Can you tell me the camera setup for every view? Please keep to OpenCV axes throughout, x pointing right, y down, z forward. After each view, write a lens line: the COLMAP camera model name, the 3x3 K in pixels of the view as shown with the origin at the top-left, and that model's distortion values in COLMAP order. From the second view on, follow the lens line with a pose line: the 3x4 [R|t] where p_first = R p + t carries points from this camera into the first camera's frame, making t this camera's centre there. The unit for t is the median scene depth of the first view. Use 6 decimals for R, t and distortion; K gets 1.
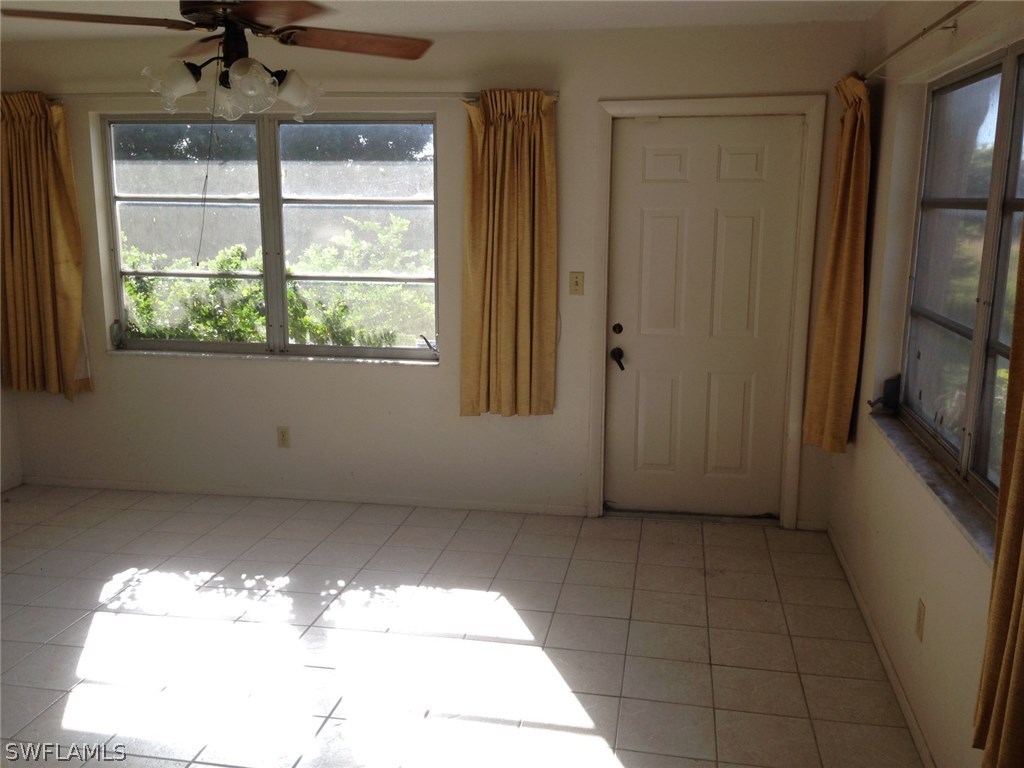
lens RADIAL K [[952.7, 0, 511.3], [0, 952.7, 386.9], [0, 0, 1]] dist [0.063473, 0.000000]
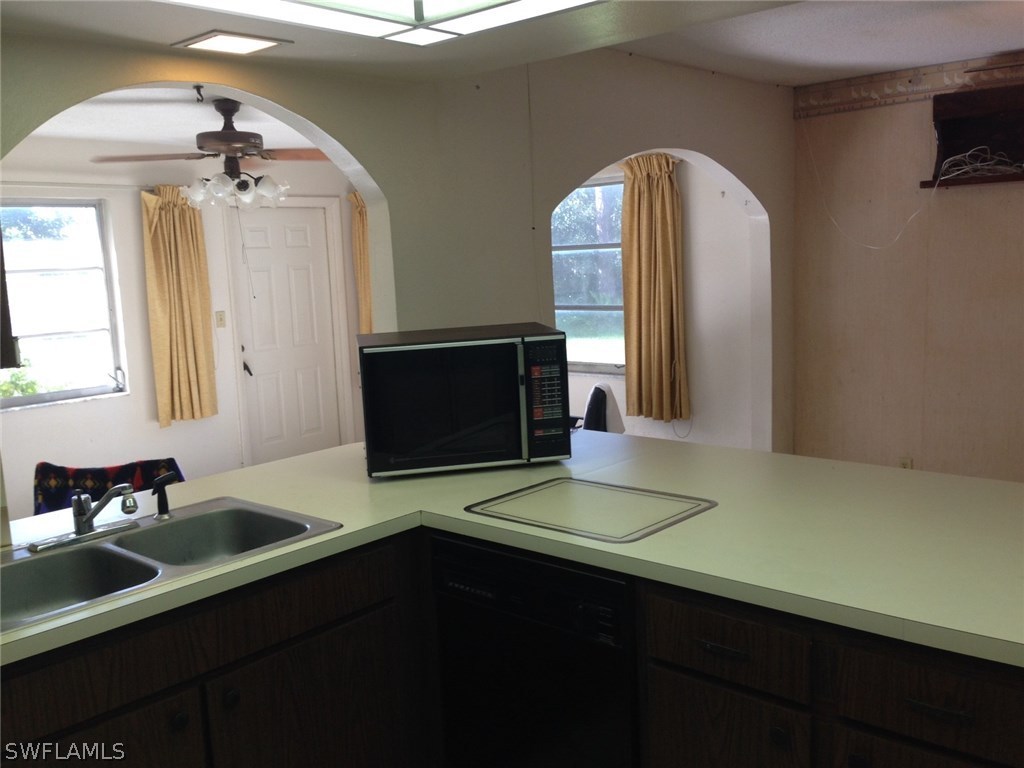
lens RADIAL K [[952.7, 0, 514.6], [0, 952.7, 382.2], [0, 0, 1]] dist [0.063473, 0.000000]
pose [[0.531783, -0.141680, 0.834945, -0.908758], [0.198712, 0.979257, 0.039608, 0.014294], [-0.823238, 0.144851, 0.548906, -0.136487]]
